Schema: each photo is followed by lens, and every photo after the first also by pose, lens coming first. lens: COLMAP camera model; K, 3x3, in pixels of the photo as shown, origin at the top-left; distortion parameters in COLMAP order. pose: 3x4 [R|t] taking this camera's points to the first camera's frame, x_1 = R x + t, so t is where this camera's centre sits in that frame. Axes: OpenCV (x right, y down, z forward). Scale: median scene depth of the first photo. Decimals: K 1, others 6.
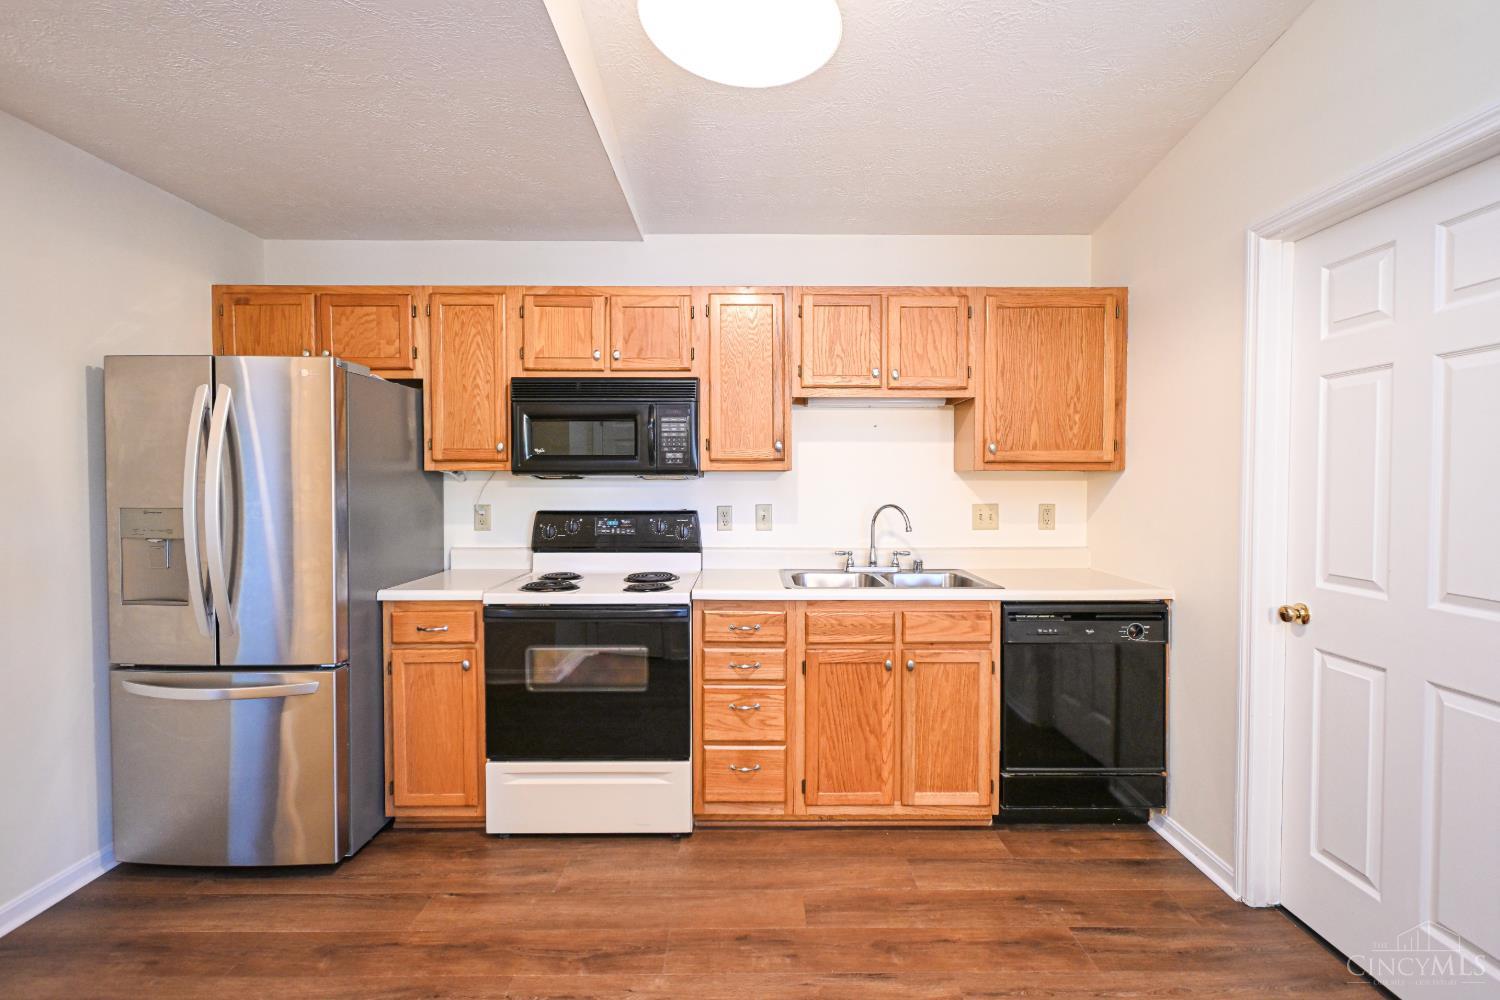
lens RADIAL K [[655.6, 0, 777.6], [0, 655.6, 504.7], [0, 0, 1]] dist [0.004243, -0.002696]
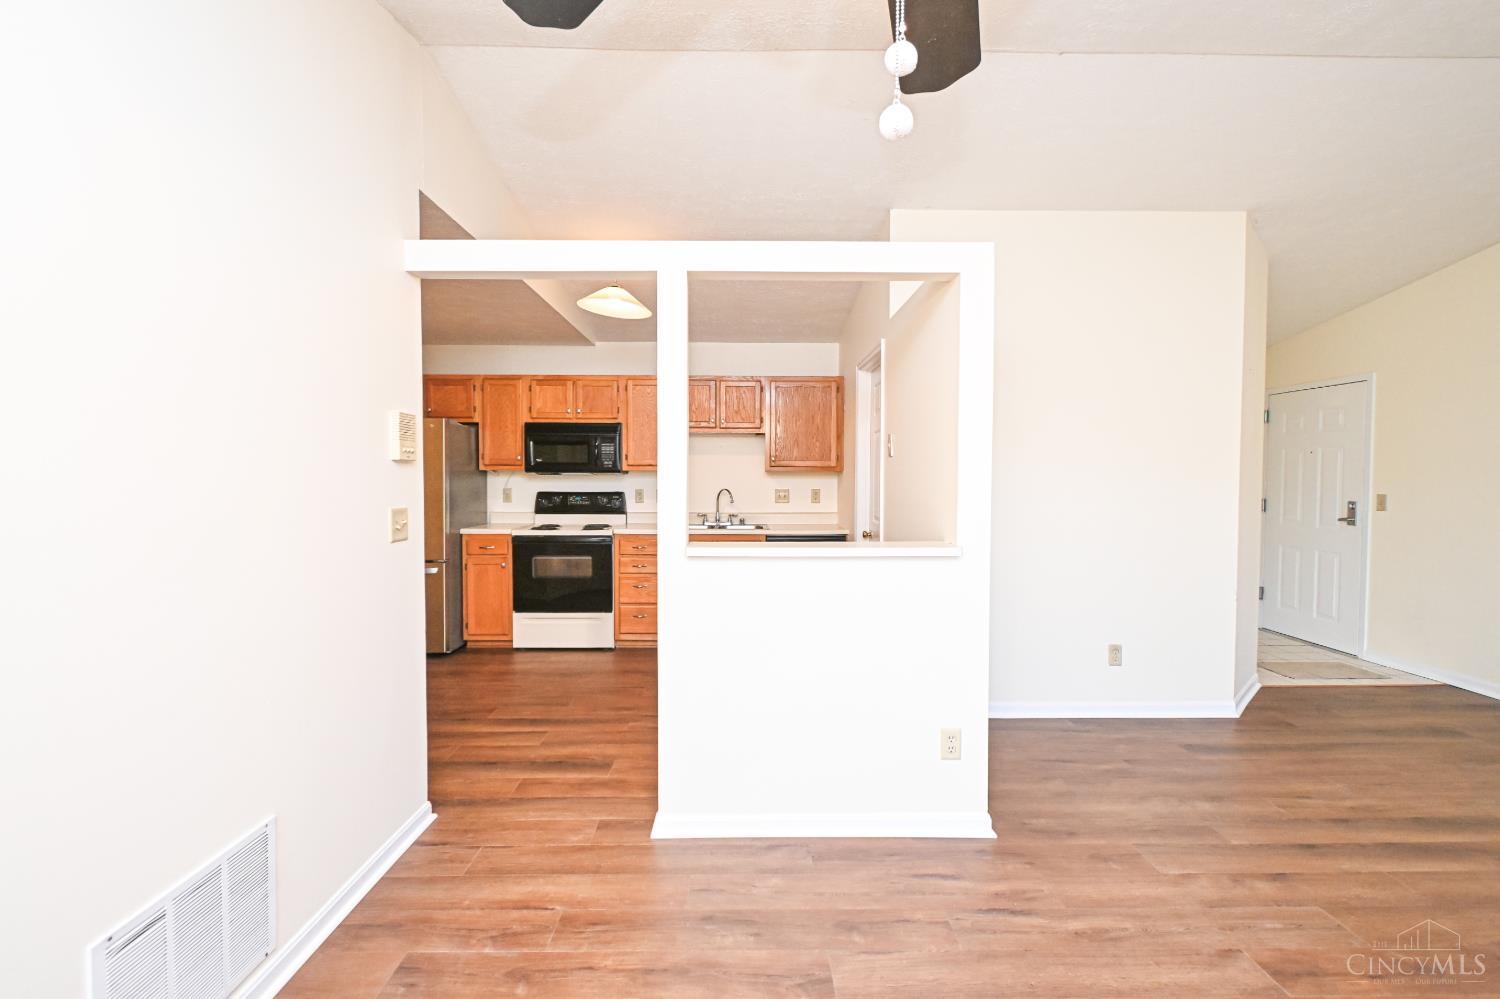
lens RADIAL K [[655.6, 0, 757.4], [0, 655.6, 489.2], [0, 0, 1]] dist [0.004243, -0.002696]
pose [[0.999943, 0.003654, 0.010078, 0.263898], [-0.003525, 0.999912, -0.012799, 0.026696], [-0.010124, 0.012763, 0.999867, -0.944128]]
